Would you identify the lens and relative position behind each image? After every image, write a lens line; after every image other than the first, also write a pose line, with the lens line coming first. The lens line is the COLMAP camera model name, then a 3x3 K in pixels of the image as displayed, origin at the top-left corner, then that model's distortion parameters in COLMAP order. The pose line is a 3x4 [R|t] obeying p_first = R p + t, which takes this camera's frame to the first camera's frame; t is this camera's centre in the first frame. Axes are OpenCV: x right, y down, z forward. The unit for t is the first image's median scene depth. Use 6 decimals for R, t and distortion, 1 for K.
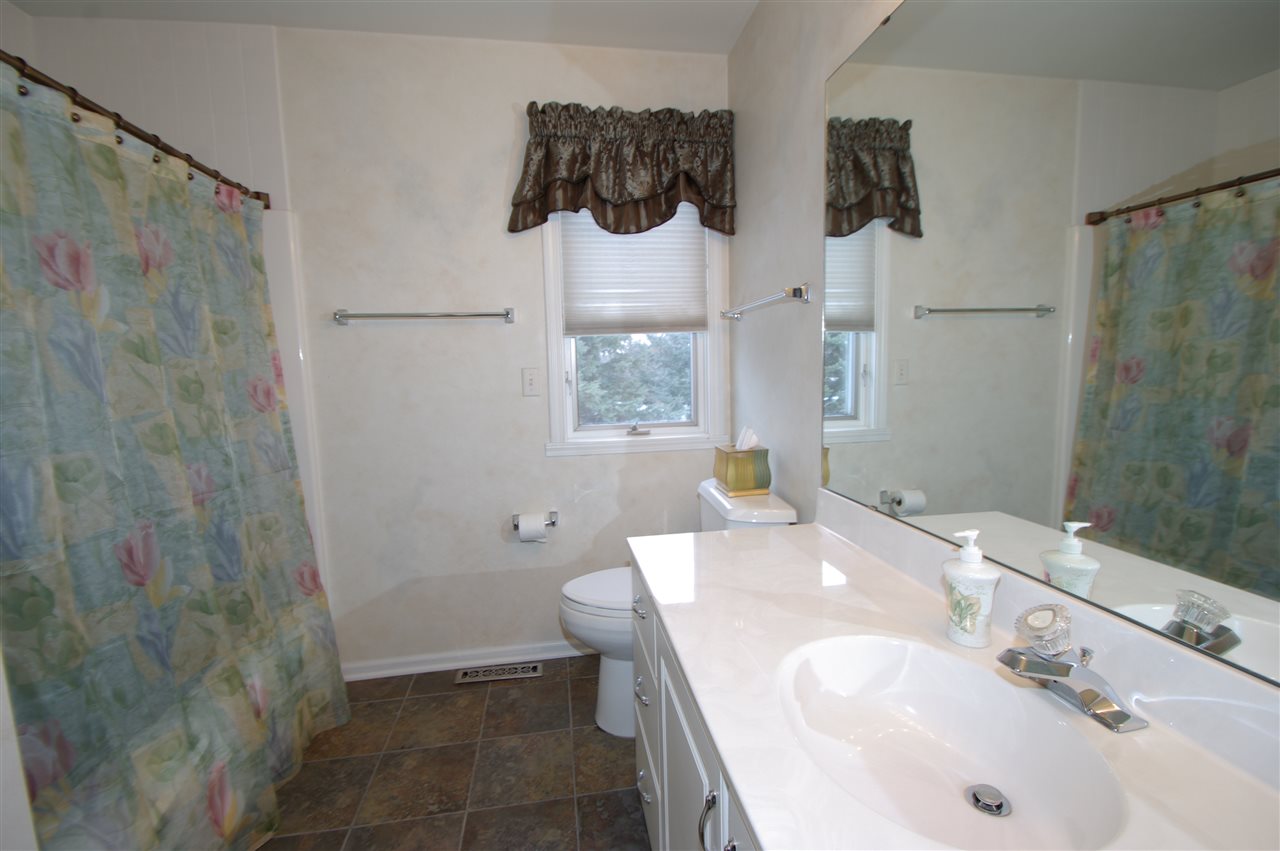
lens RADIAL K [[564.2, 0, 642.0], [0, 564.2, 426.0], [0, 0, 1]] dist [0.008212, -0.013086]
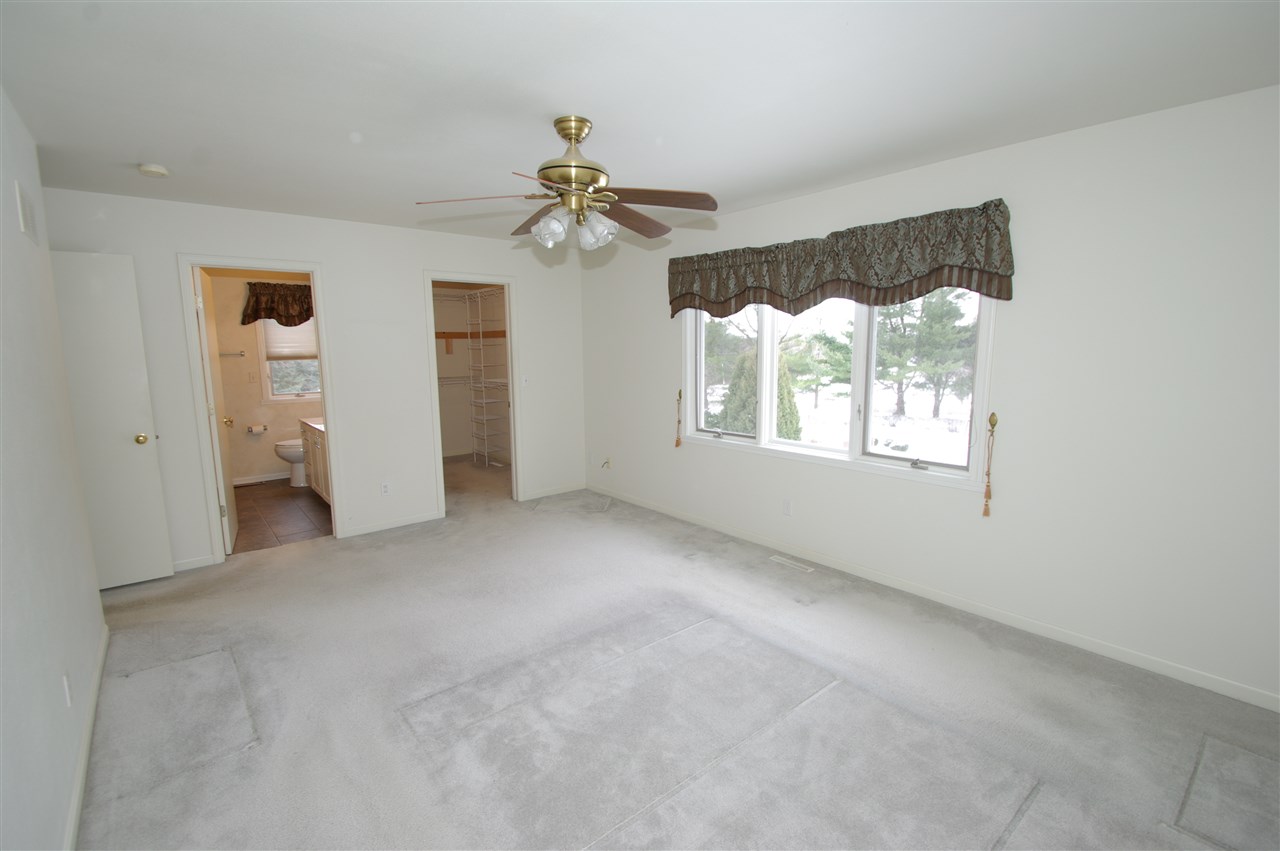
lens RADIAL K [[564.2, 0, 642.0], [0, 564.2, 426.0], [0, 0, 1]] dist [0.008212, -0.013086]
pose [[0.854540, -0.055705, 0.516390, -0.011786], [0.042857, 0.998404, 0.036781, 0.137266], [-0.517615, -0.009300, 0.855563, -2.397173]]
